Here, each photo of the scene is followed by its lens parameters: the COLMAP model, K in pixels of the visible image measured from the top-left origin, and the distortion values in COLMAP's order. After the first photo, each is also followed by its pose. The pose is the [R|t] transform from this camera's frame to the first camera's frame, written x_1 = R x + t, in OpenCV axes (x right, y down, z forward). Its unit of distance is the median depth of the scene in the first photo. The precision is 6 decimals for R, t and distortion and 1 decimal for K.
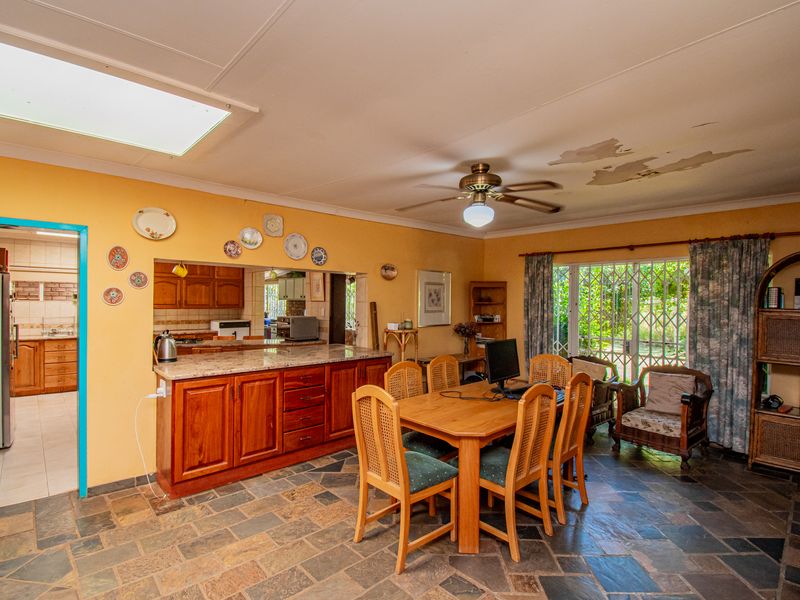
lens RADIAL K [[407.9, 0, 396.2], [0, 407.9, 300.7], [0, 0, 1]] dist [-0.000715, -0.000809]
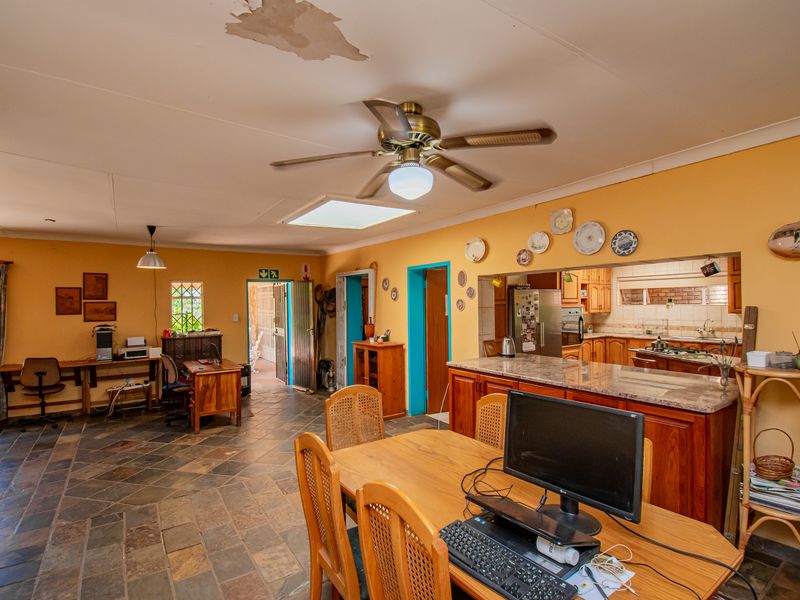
lens RADIAL K [[407.9, 0, 397.0], [0, 407.9, 301.0], [0, 0, 1]] dist [-0.000715, -0.000809]
pose [[-0.162795, -0.015937, -0.986531, 0.641238], [0.015029, 0.999713, -0.018630, -0.000218], [0.986545, -0.017860, -0.162509, 0.800369]]
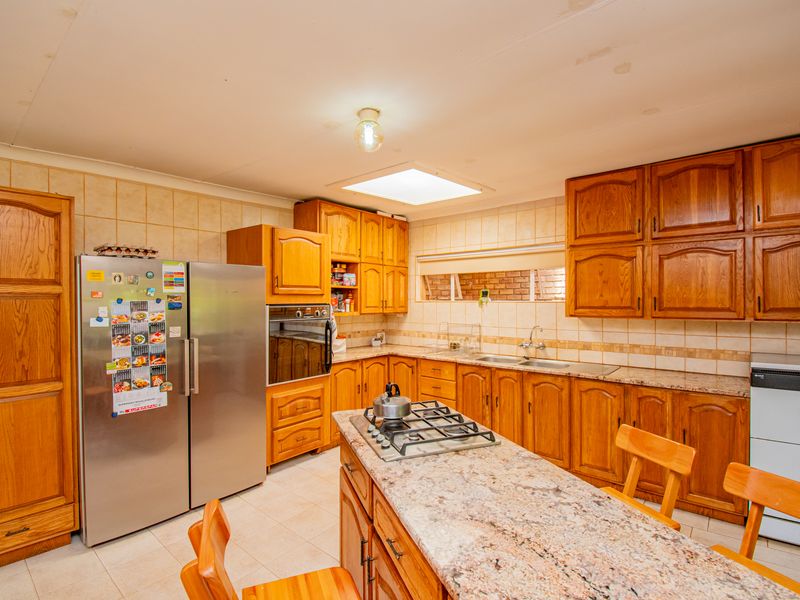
lens RADIAL K [[407.9, 0, 398.8], [0, 407.9, 301.3], [0, 0, 1]] dist [-0.000715, -0.000809]
pose [[0.098497, -0.005952, -0.995120, -0.285231], [0.007268, 0.999960, -0.005262, 0.006462], [0.995111, -0.006714, 0.098536, 1.365187]]
